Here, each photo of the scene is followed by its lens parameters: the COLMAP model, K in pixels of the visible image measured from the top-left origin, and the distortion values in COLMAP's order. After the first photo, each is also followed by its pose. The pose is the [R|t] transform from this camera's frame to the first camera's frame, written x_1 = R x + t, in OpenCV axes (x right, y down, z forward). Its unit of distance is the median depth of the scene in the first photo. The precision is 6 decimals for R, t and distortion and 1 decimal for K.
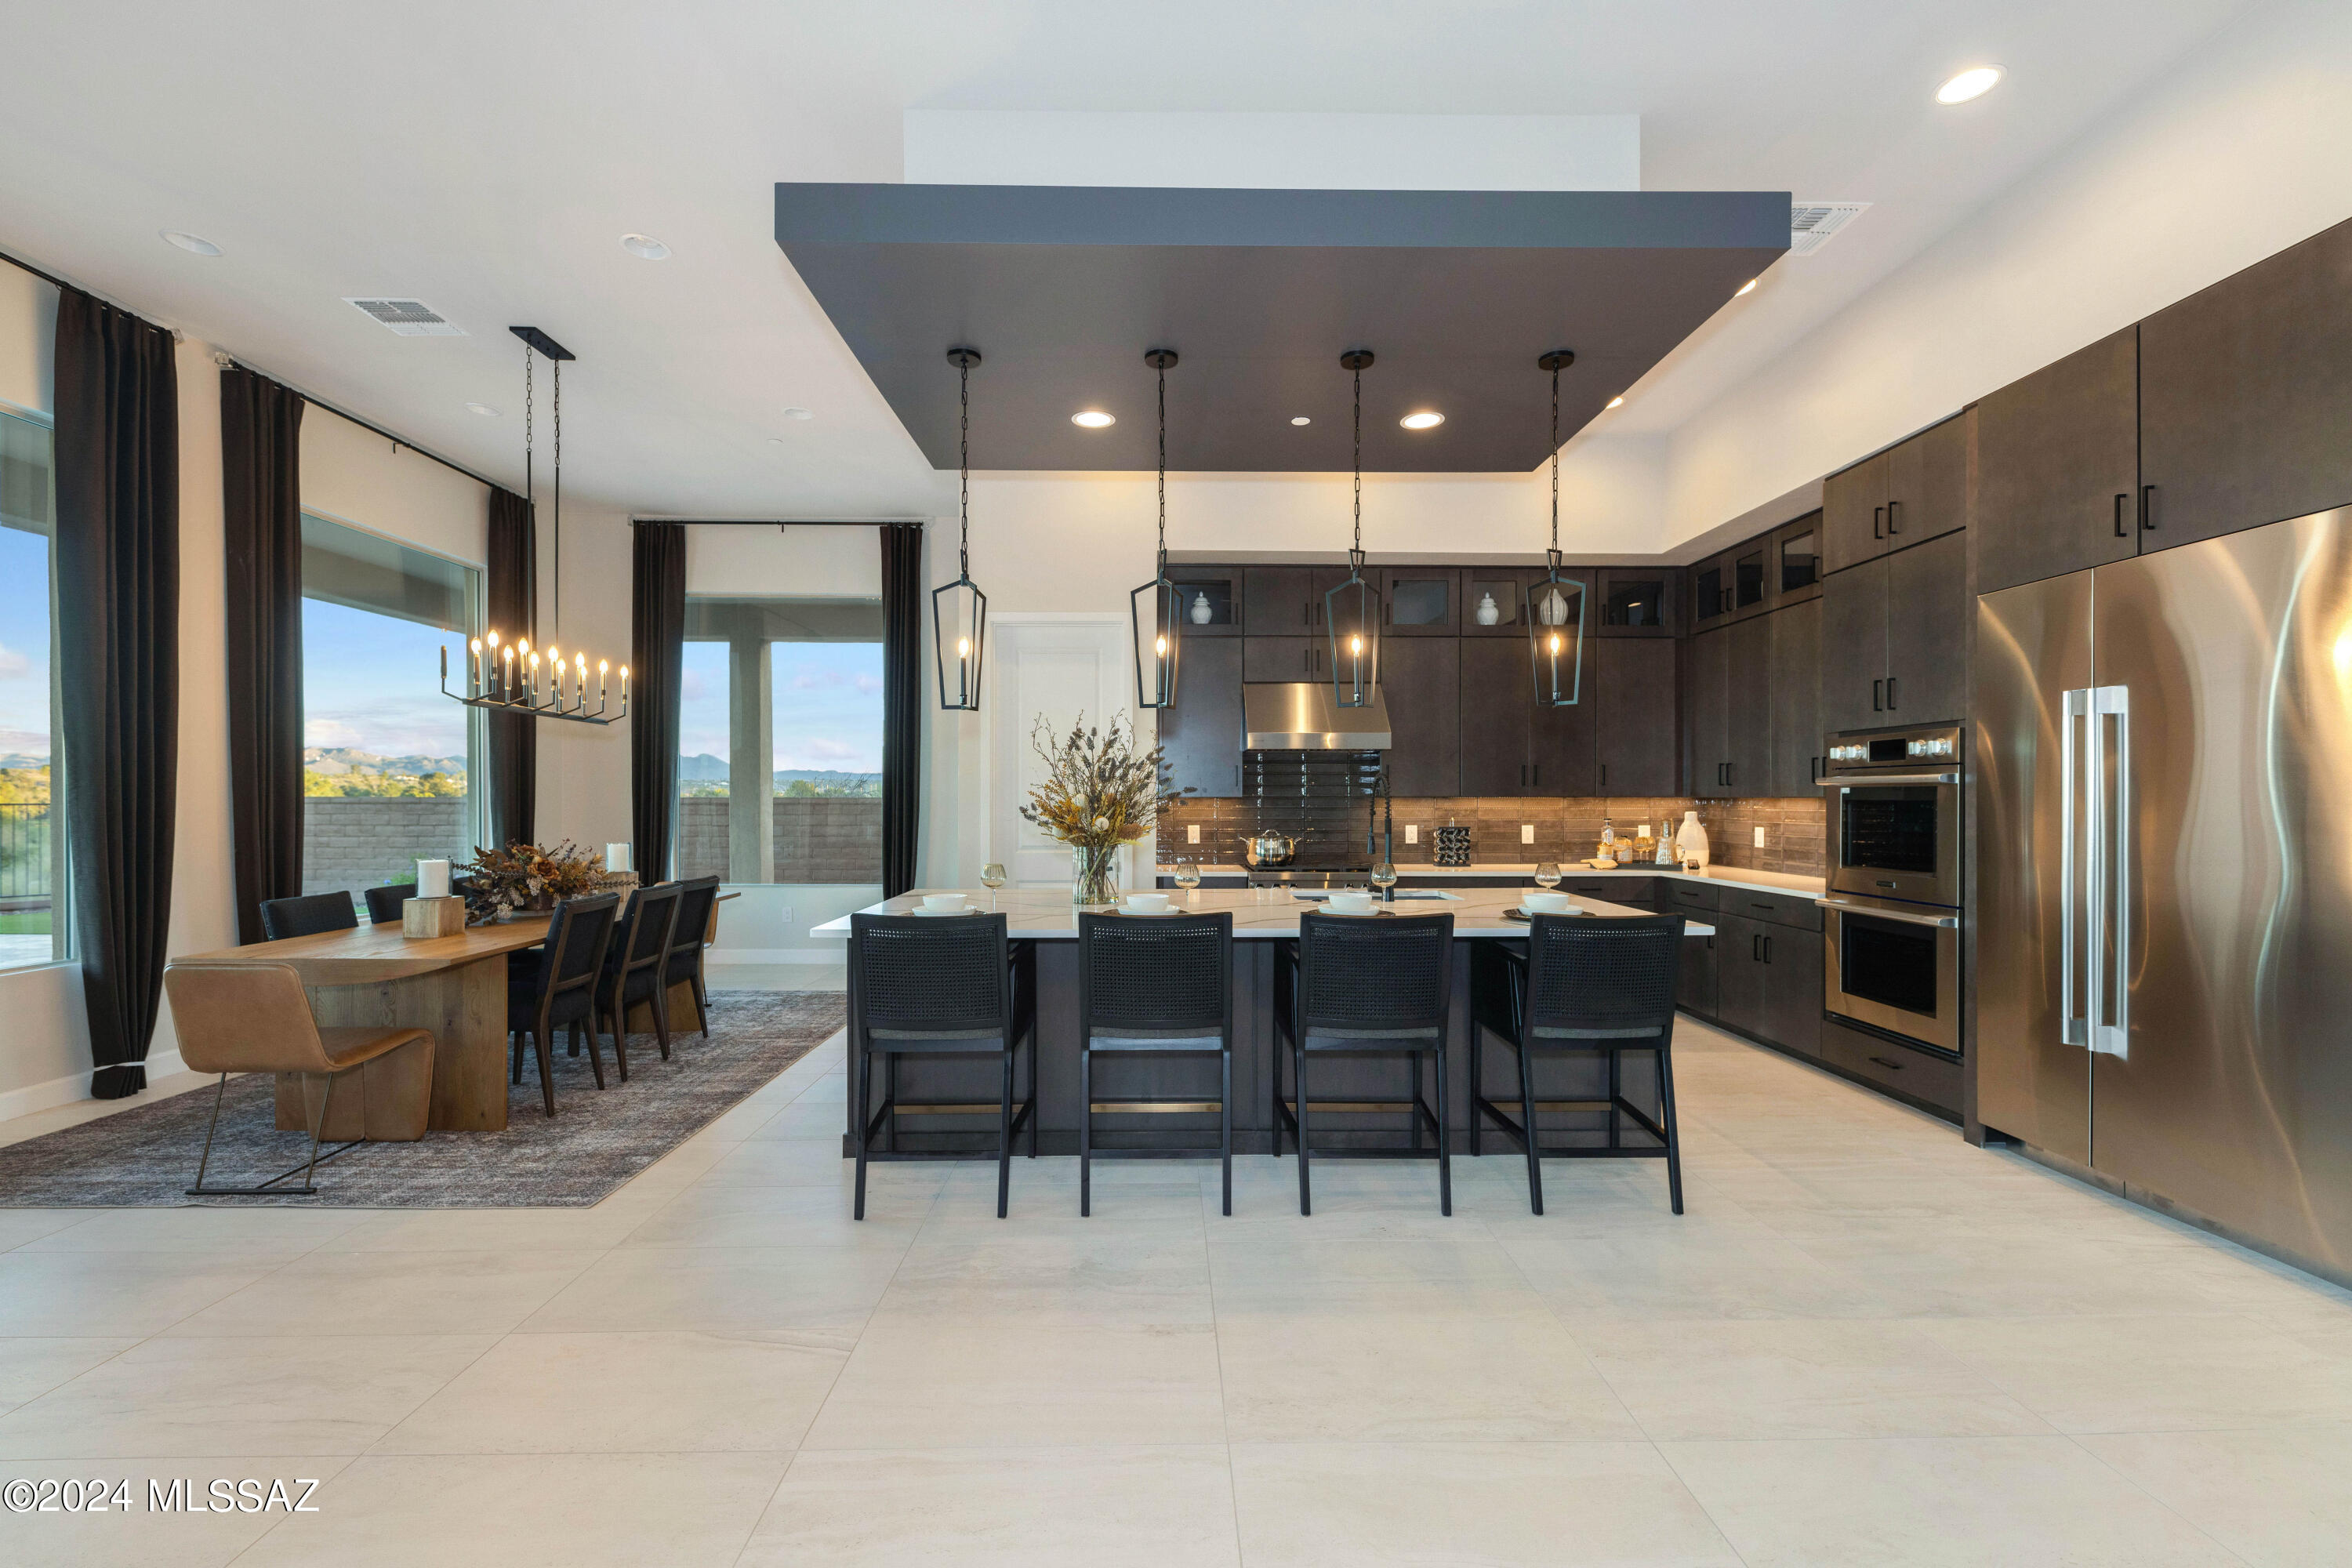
lens RADIAL K [[938.5, 0, 1183.0], [0, 938.5, 796.1], [0, 0, 1]] dist [0.001212, -0.000694]
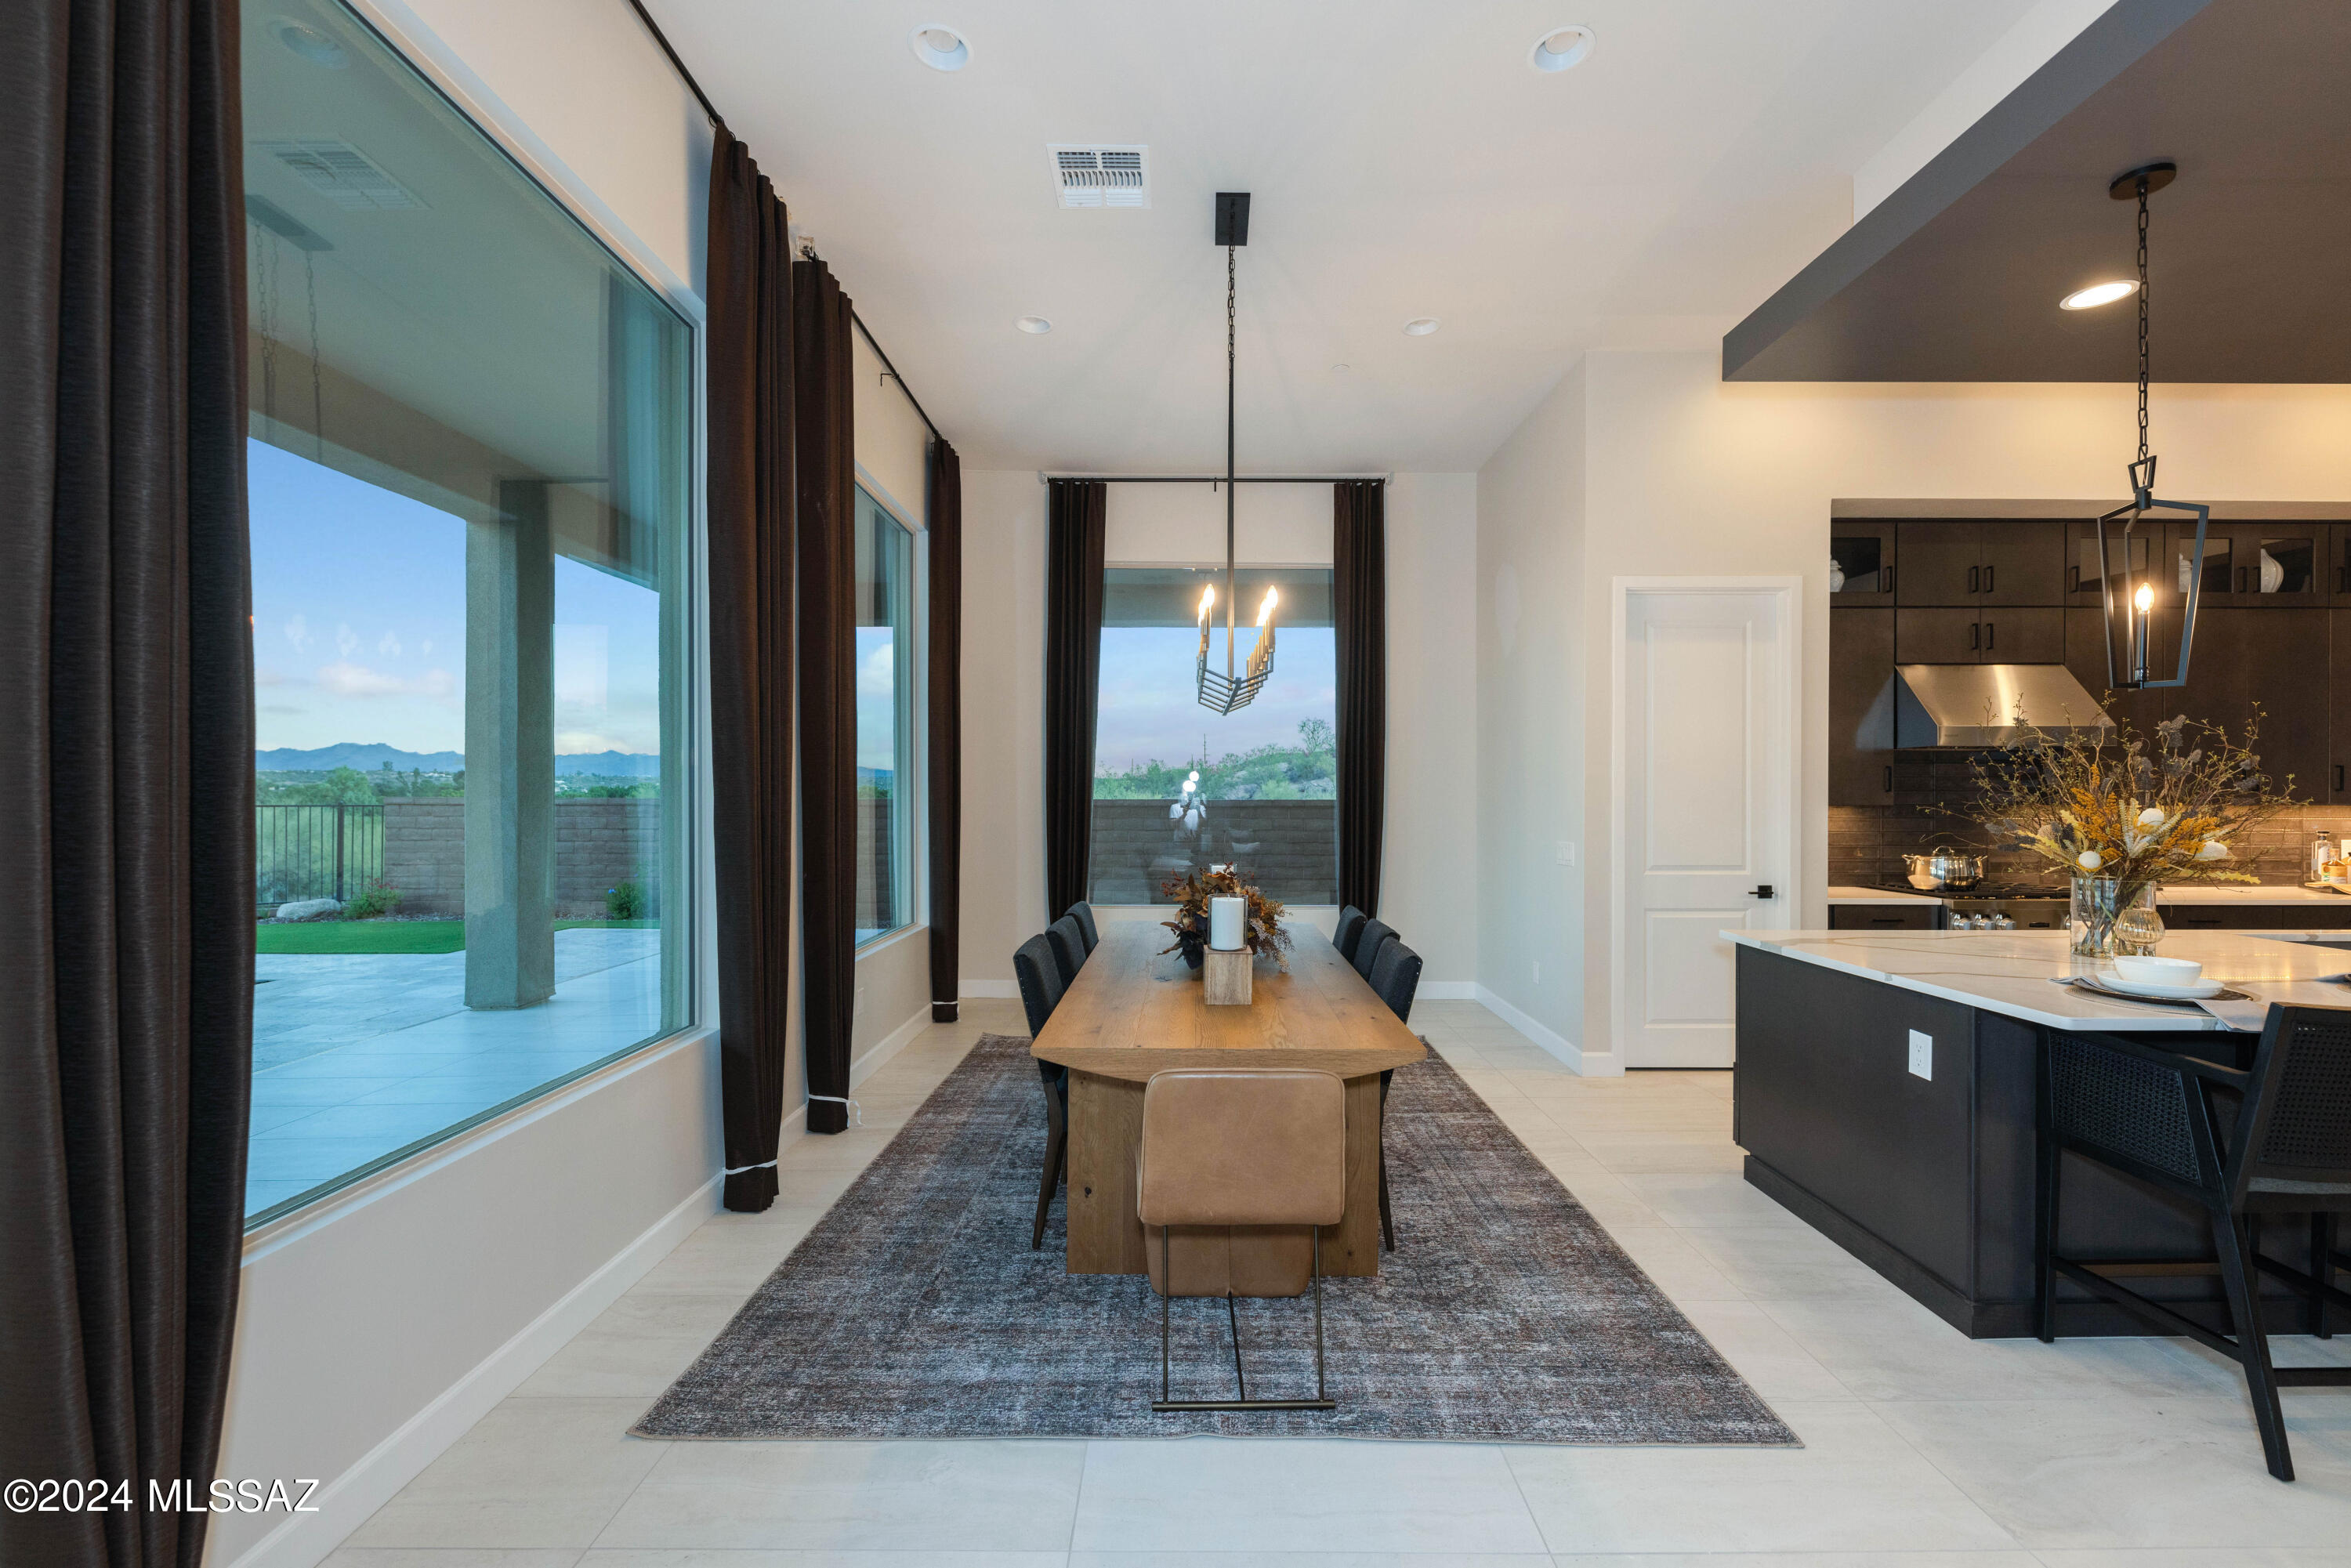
lens RADIAL K [[950.2, 0, 1193.7], [0, 950.2, 797.6], [0, 0, 1]] dist [0.001633, 0.000017]
pose [[0.999872, -0.000269, -0.015968, -0.761023], [0.000309, 0.999997, 0.002506, -0.010915], [0.015967, -0.002511, 0.999869, 0.241282]]
